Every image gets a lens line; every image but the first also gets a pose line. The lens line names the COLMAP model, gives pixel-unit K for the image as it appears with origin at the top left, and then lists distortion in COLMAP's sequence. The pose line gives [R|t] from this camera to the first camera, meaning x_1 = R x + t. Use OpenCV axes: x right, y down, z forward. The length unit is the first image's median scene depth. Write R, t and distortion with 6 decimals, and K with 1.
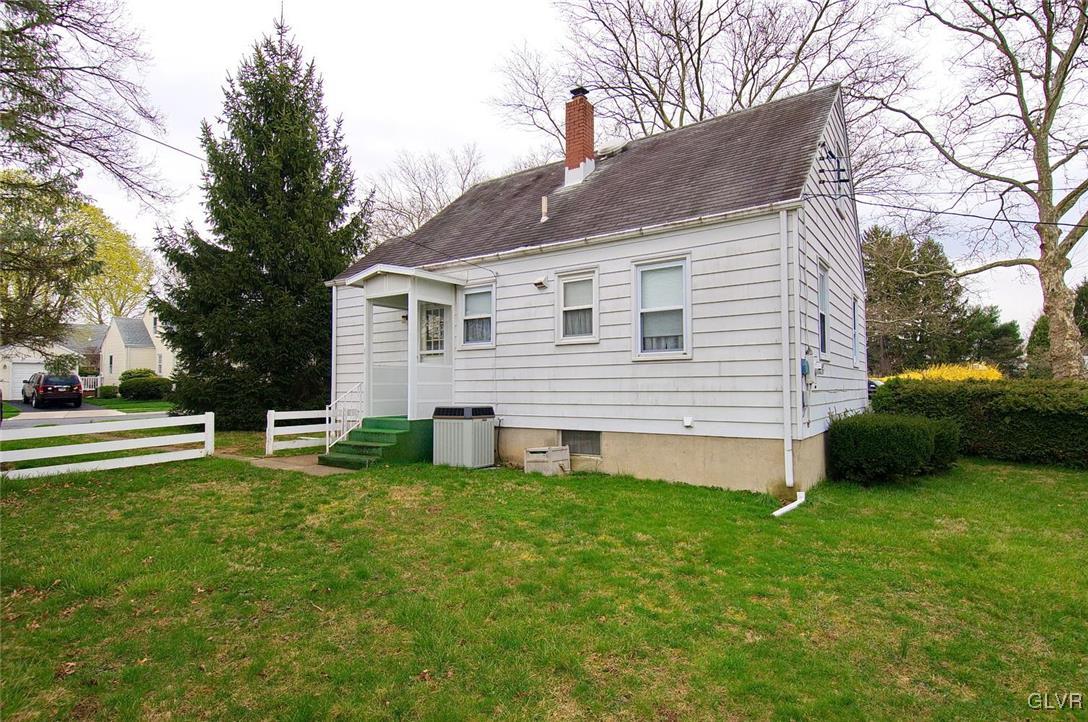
lens RADIAL K [[573.4, 0, 556.7], [0, 573.4, 358.3], [0, 0, 1]] dist [0.039205, -0.051833]
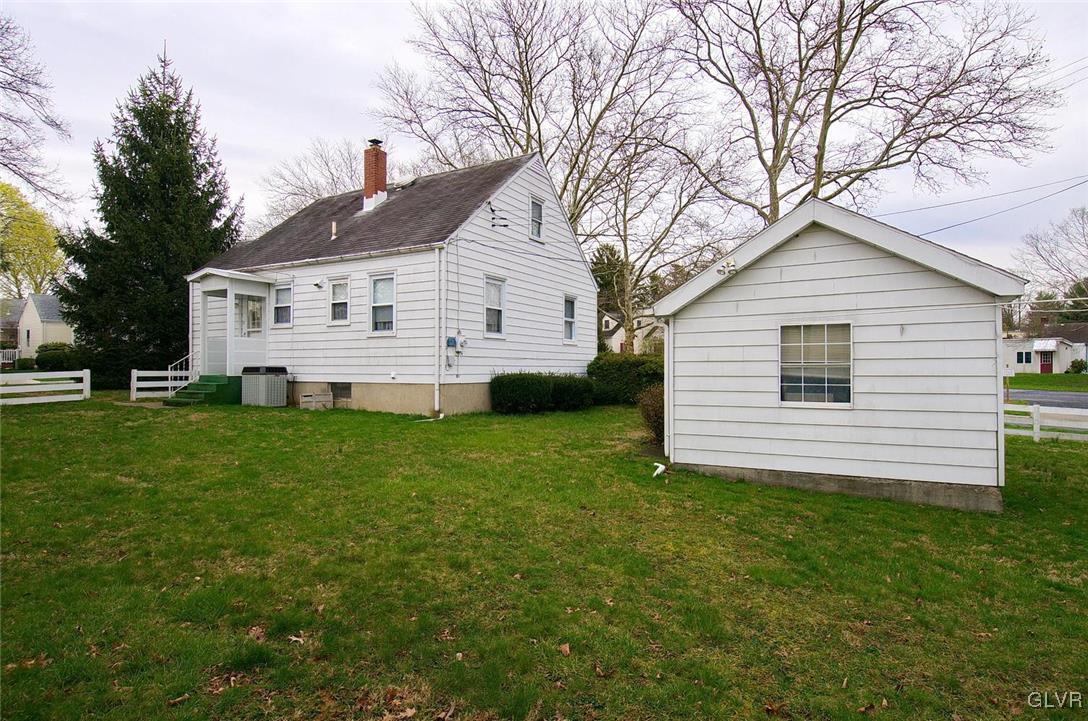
lens RADIAL K [[573.4, 0, 556.7], [0, 573.4, 357.8], [0, 0, 1]] dist [0.039205, -0.051833]
pose [[0.996515, 0.009198, 0.082904, 0.398948], [-0.011962, 0.999387, 0.032902, 0.002455], [-0.082551, -0.033779, 0.996014, -0.466736]]
